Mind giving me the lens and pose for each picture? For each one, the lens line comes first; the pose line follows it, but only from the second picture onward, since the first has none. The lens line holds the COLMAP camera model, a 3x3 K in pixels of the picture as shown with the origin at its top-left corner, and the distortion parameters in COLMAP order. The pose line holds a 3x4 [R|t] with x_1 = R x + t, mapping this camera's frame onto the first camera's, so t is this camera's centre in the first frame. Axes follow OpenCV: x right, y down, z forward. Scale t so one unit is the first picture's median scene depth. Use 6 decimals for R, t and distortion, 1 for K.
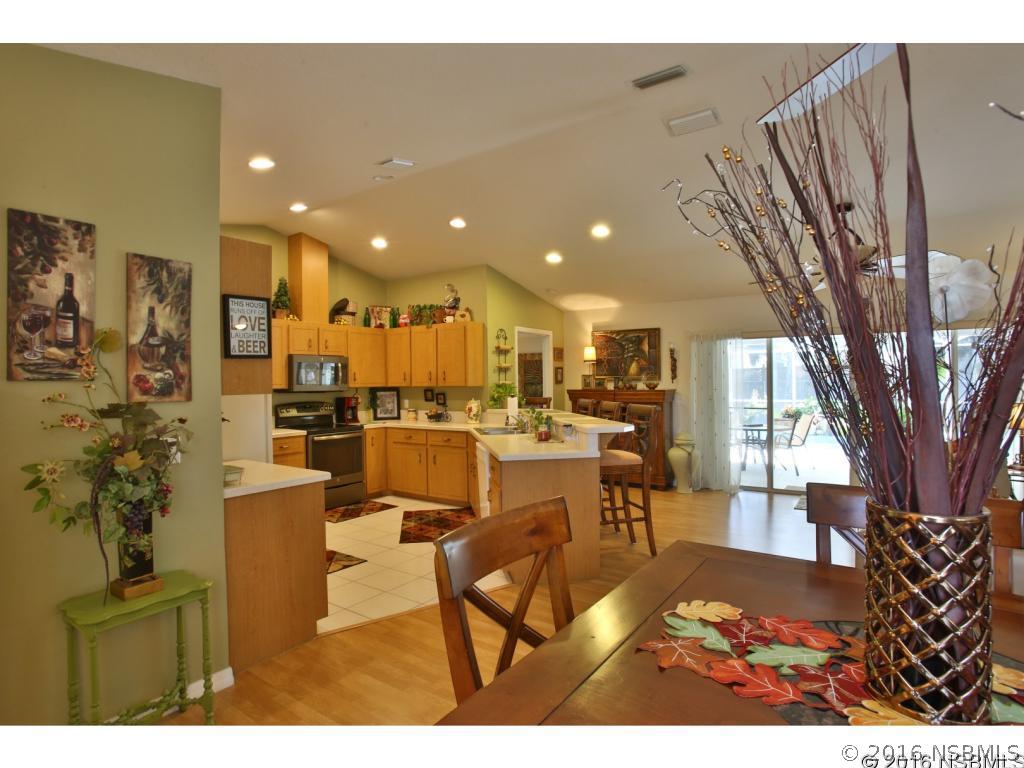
lens RADIAL K [[551.8, 0, 497.1], [0, 551.8, 384.6], [0, 0, 1]] dist [-0.042025, 0.001077]
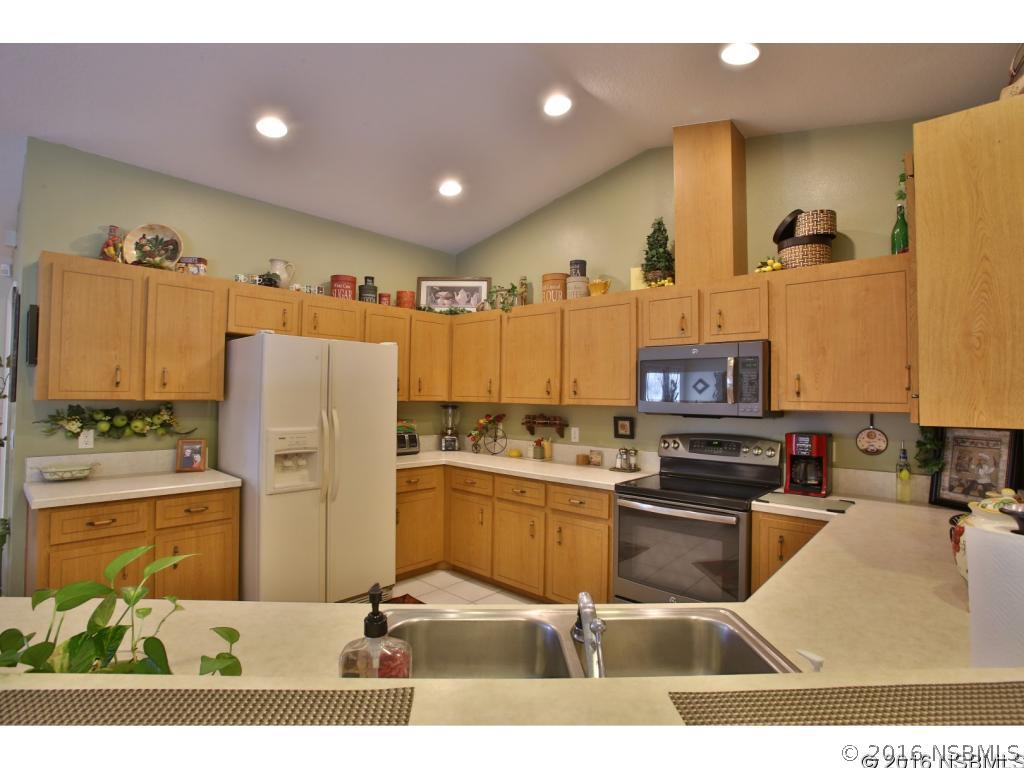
lens RADIAL K [[488.2, 0, 512.0], [0, 488.2, 384.0], [0, 0, 1]] dist [-0.025417, 0.000149]
pose [[-0.118138, -0.012045, -0.992924, 0.170475], [-0.016454, 0.999813, -0.010171, -0.009895], [0.992861, 0.015137, -0.118314, 0.991933]]
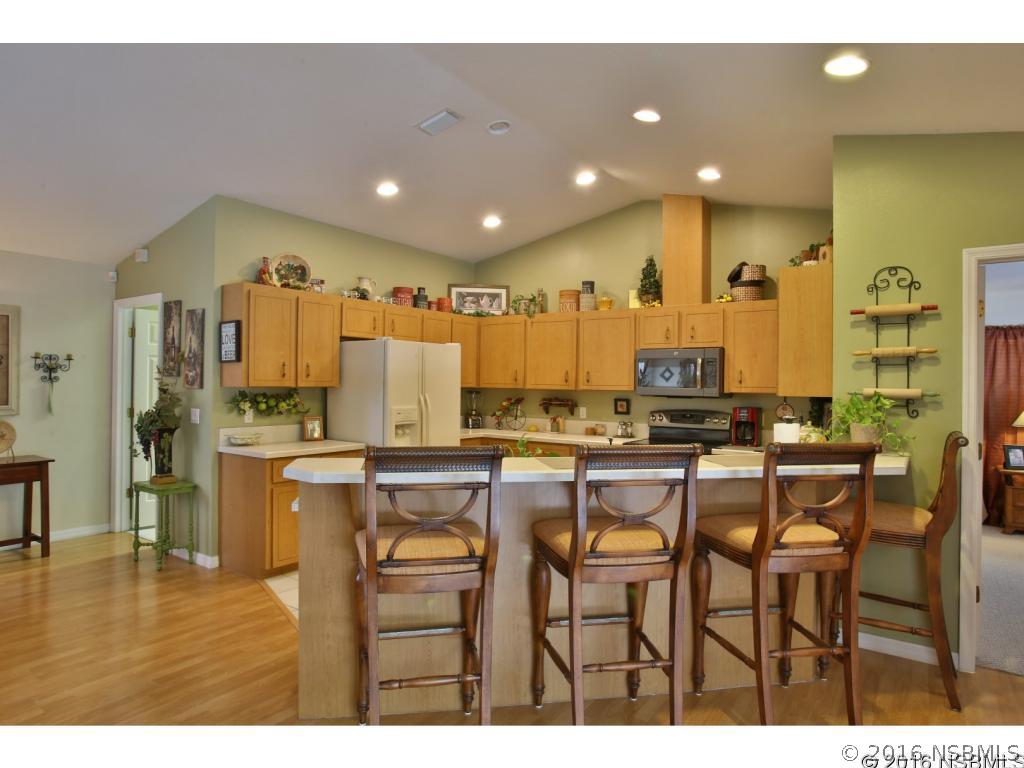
lens RADIAL K [[586.8, 0, 512.0], [0, 586.8, 384.0], [0, 0, 1]] dist [0.000754, 0.000089]
pose [[0.015211, 0.015325, -0.999767, 0.557565], [-0.017752, 0.999729, 0.015054, -0.014102], [0.999727, 0.017519, 0.015479, 0.851034]]
